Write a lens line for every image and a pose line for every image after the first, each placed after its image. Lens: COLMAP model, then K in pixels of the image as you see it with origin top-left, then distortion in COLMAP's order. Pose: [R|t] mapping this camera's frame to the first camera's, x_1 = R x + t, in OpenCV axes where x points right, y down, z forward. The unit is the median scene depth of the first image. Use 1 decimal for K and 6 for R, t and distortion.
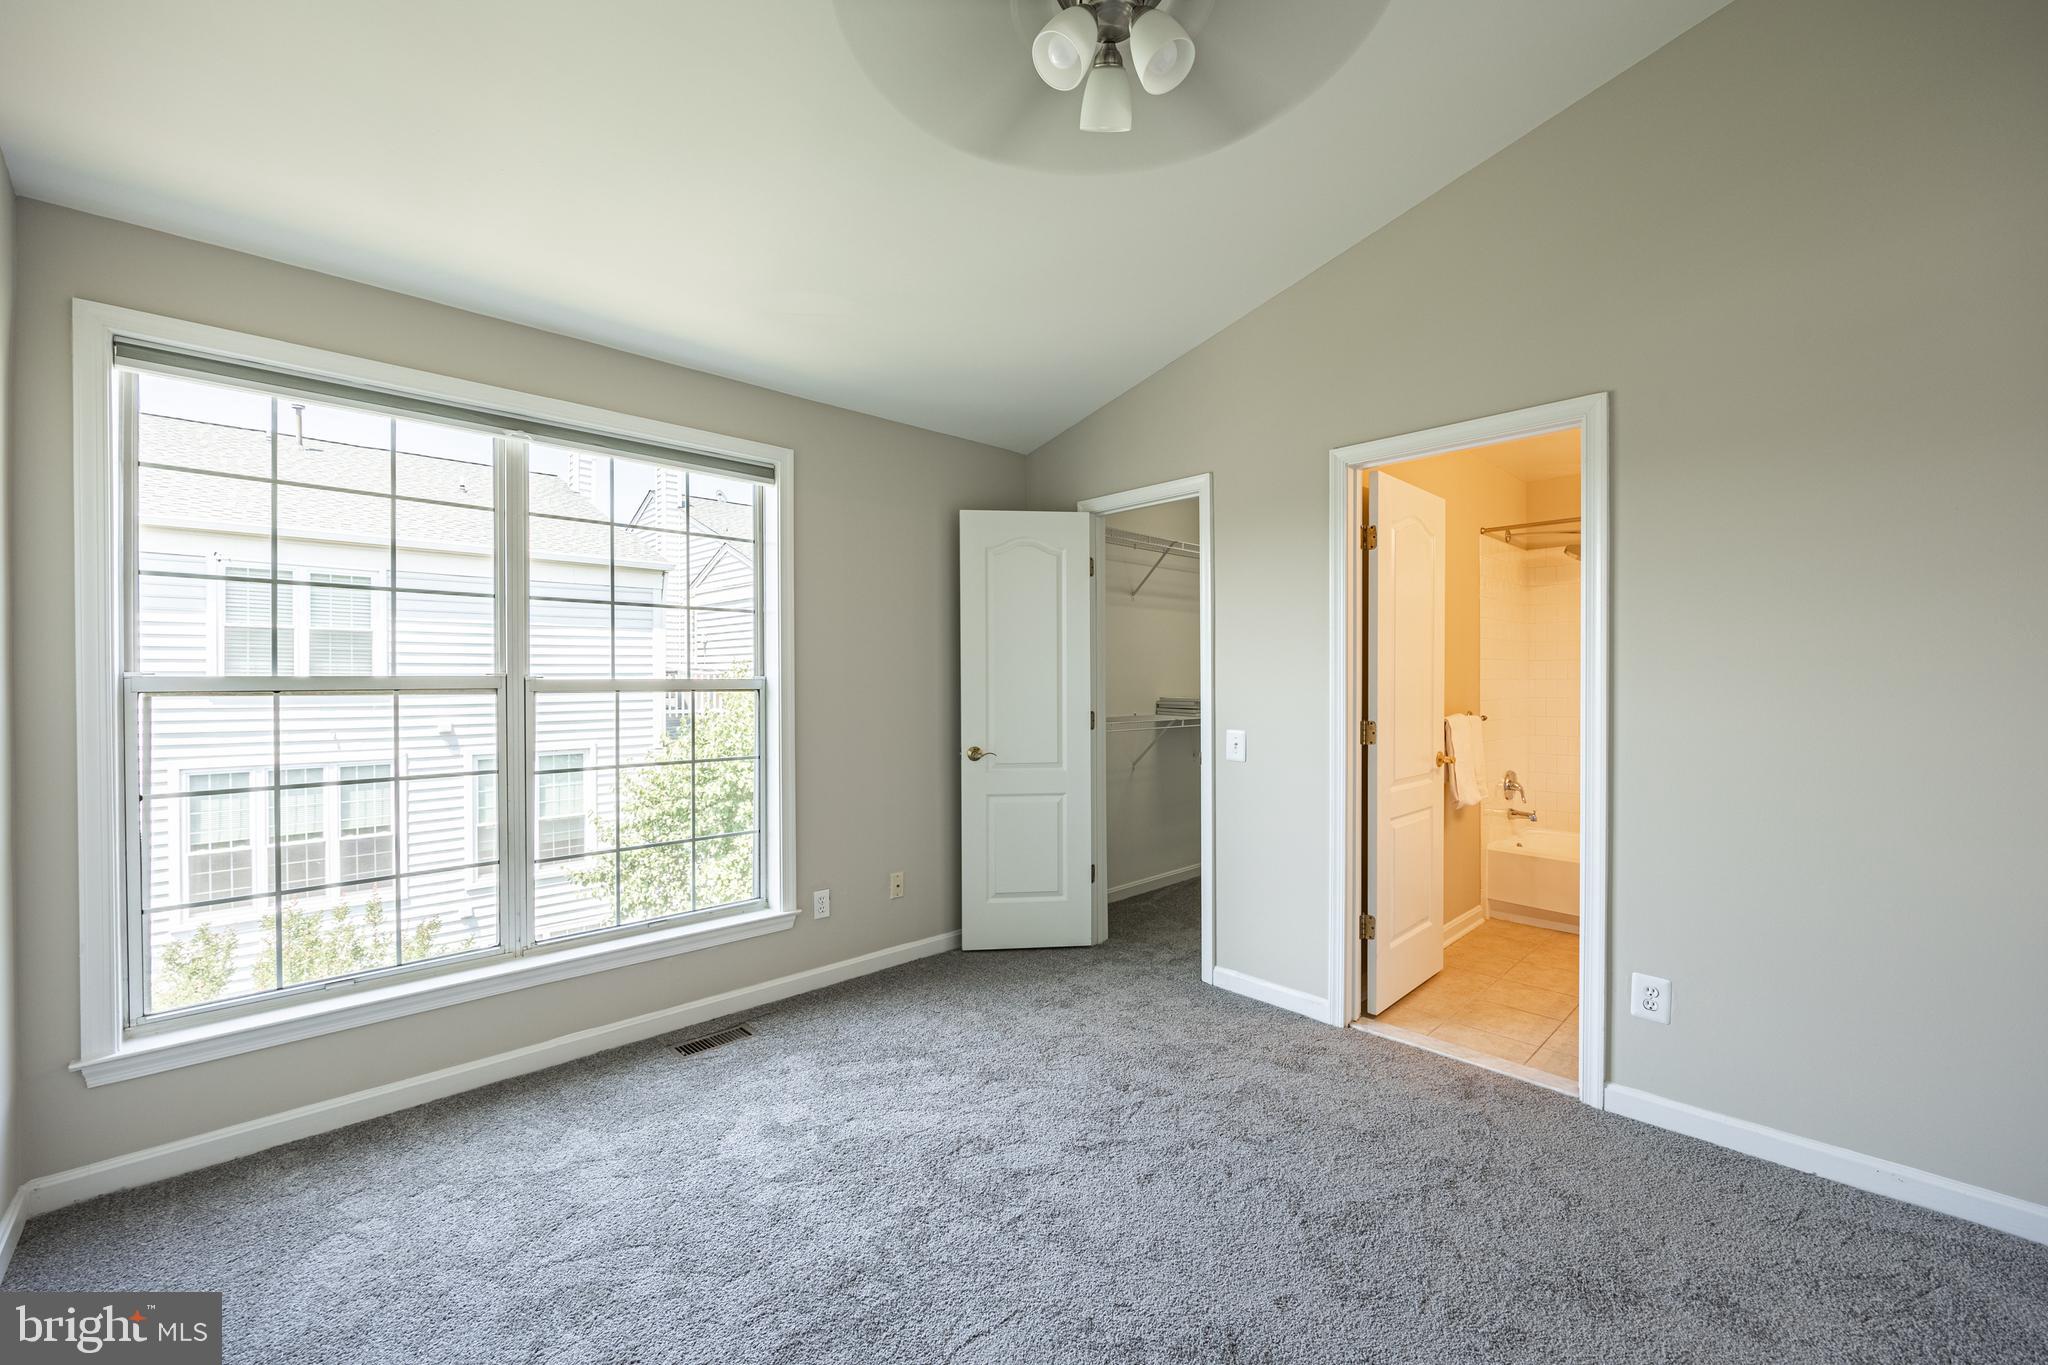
lens RADIAL K [[815.8, 0, 1016.1], [0, 815.8, 690.8], [0, 0, 1]] dist [-0.004572, 0.000176]
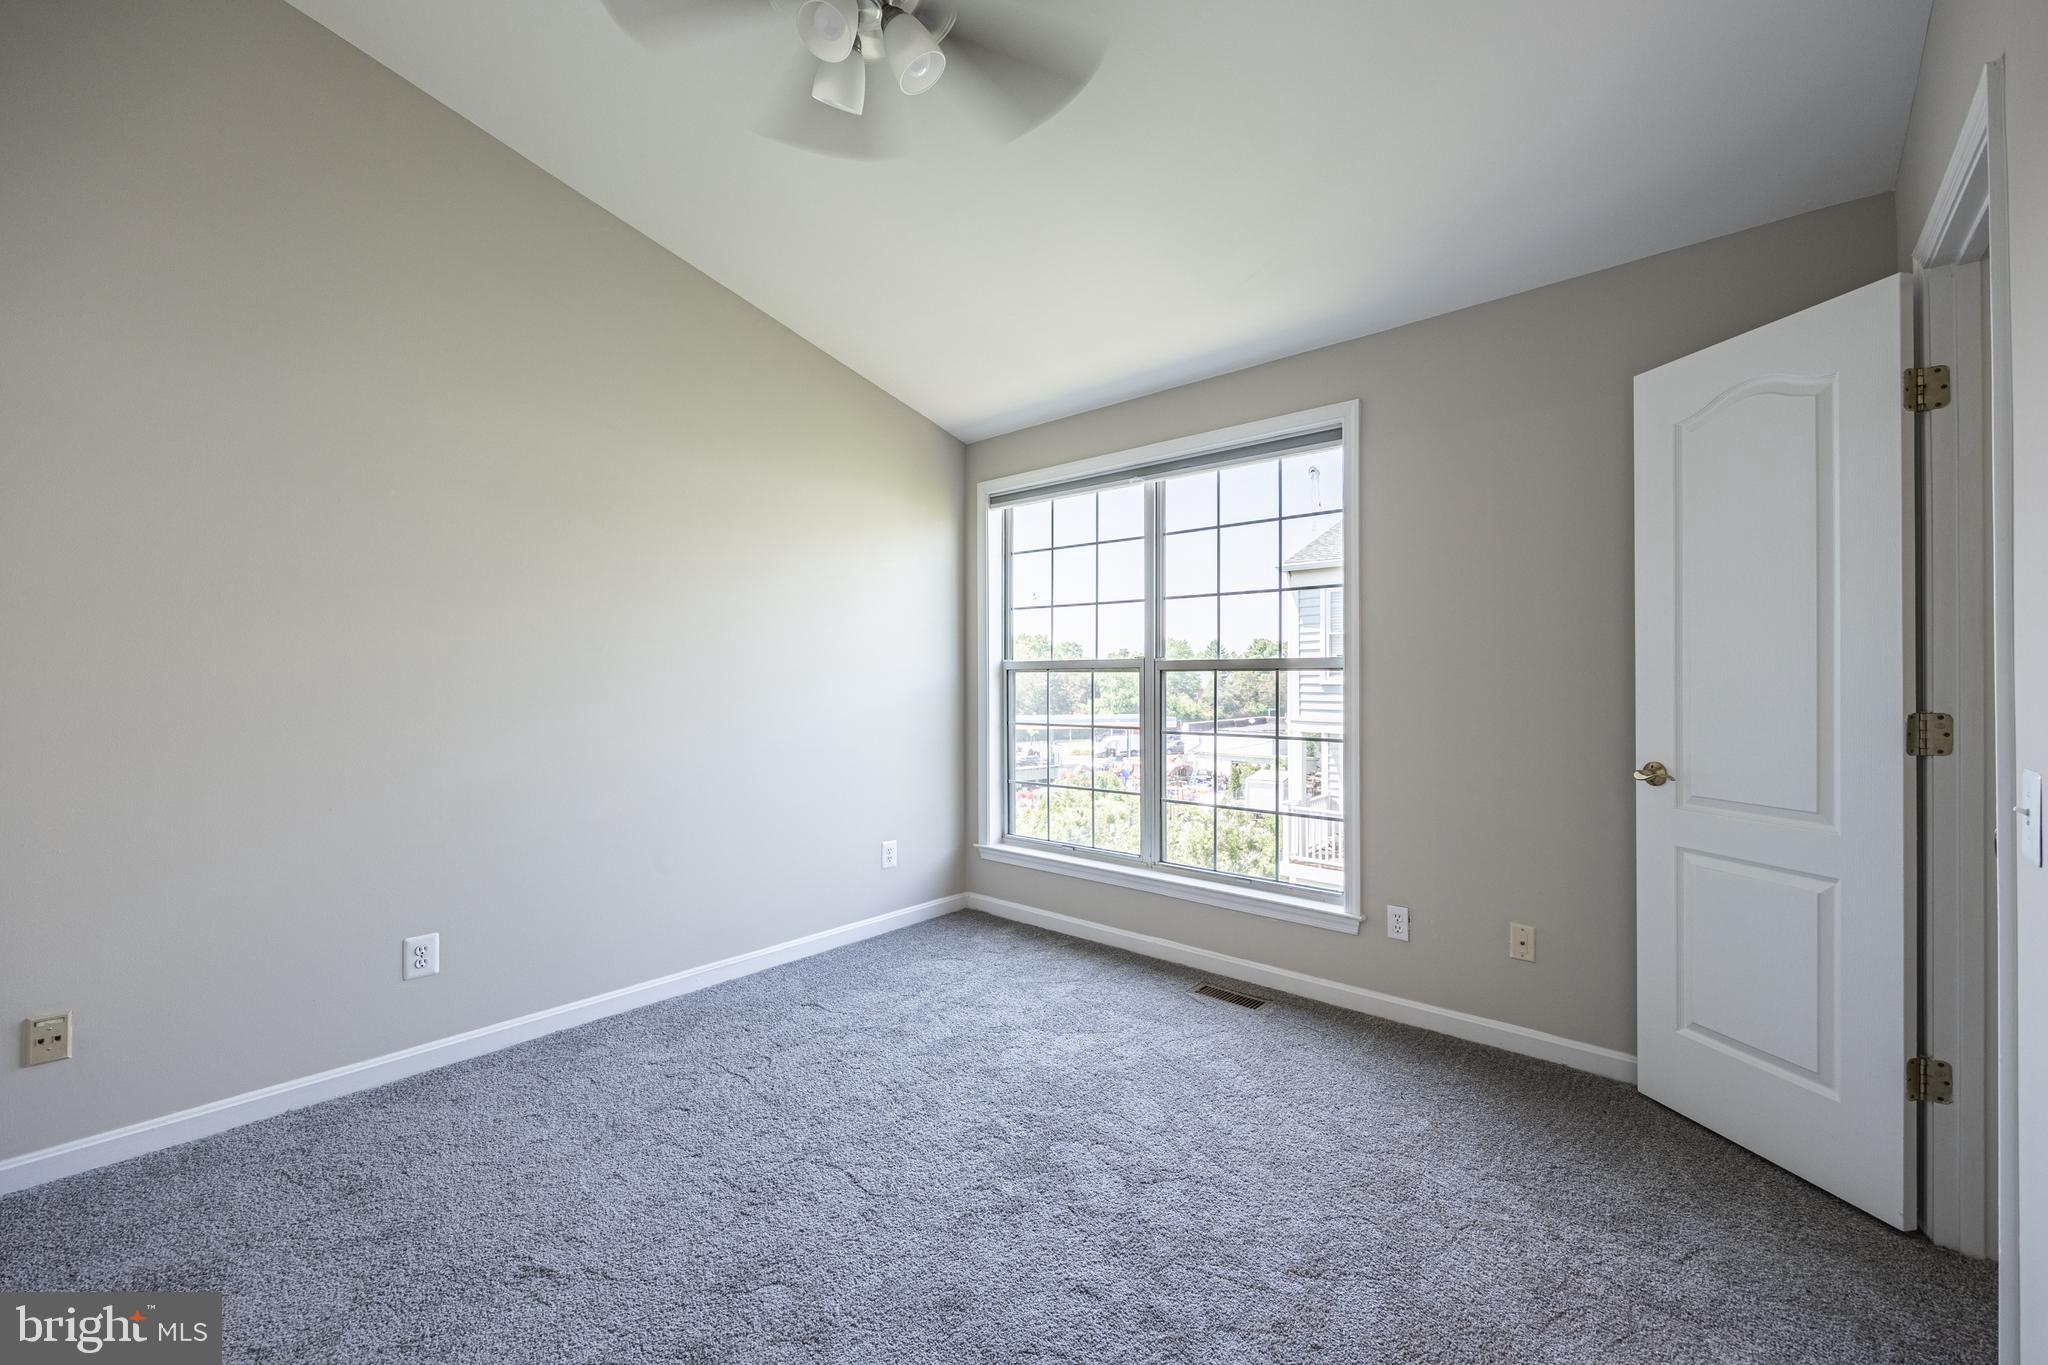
lens RADIAL K [[815.8, 0, 1016.3], [0, 815.8, 680.7], [0, 0, 1]] dist [-0.004572, 0.000176]
pose [[0.085431, 0.009024, -0.996303, 0.589840], [-0.007289, 0.999938, 0.008432, 0.007639], [0.996317, 0.006541, 0.085492, 0.557538]]
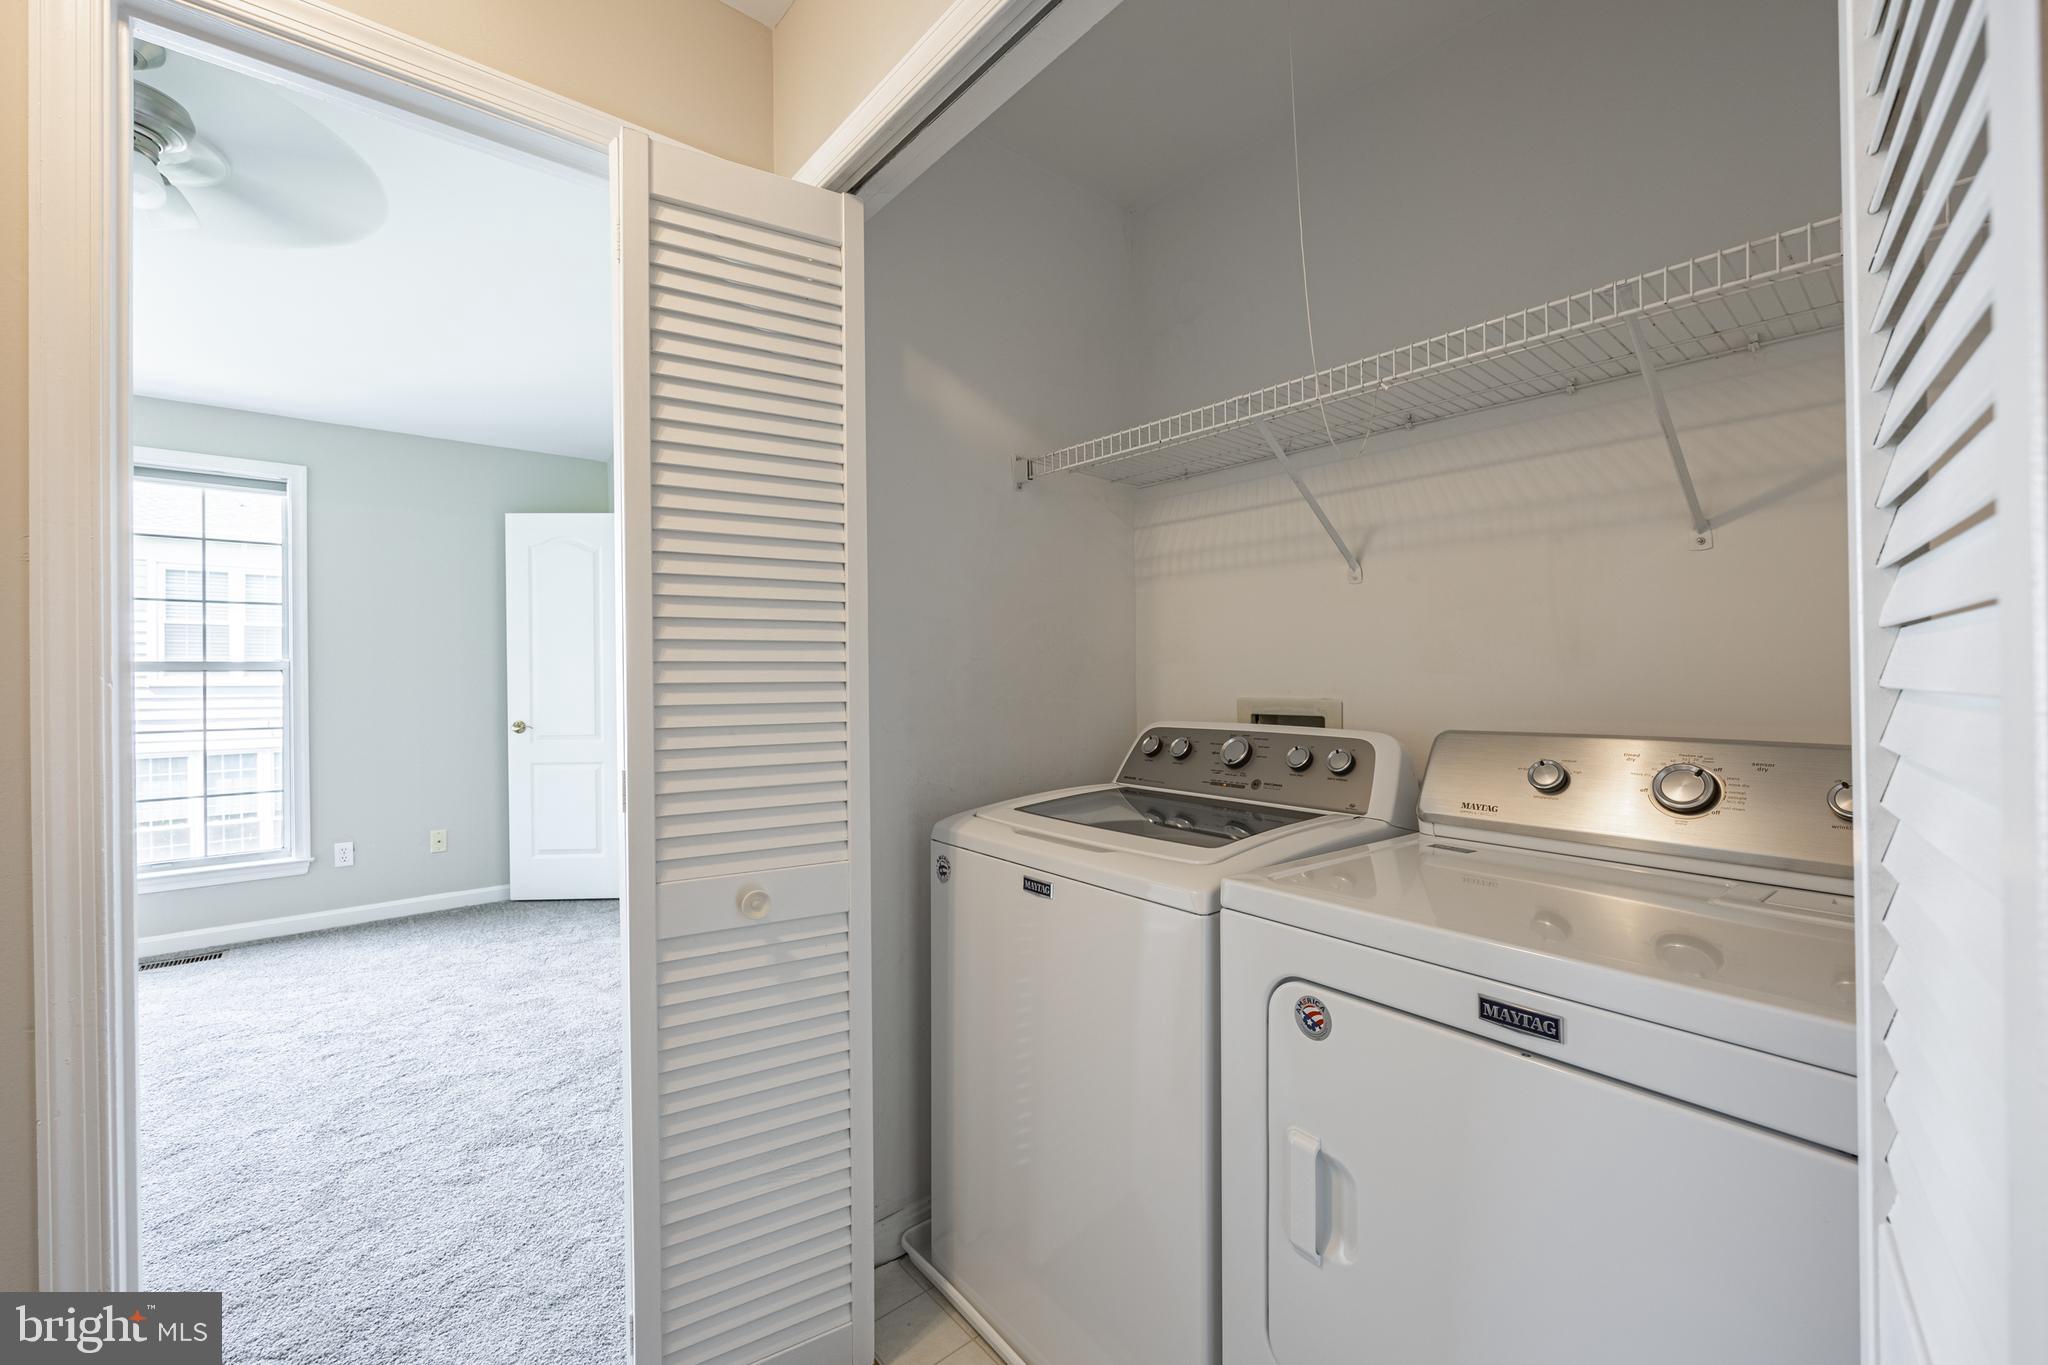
lens RADIAL K [[815.8, 0, 1016.5], [0, 815.8, 677.9], [0, 0, 1]] dist [-0.004572, 0.000176]
pose [[0.998573, -0.003764, -0.053267, 0.820292], [0.003382, 0.999968, -0.007271, 0.021468], [0.053292, 0.007081, 0.998554, -0.117139]]
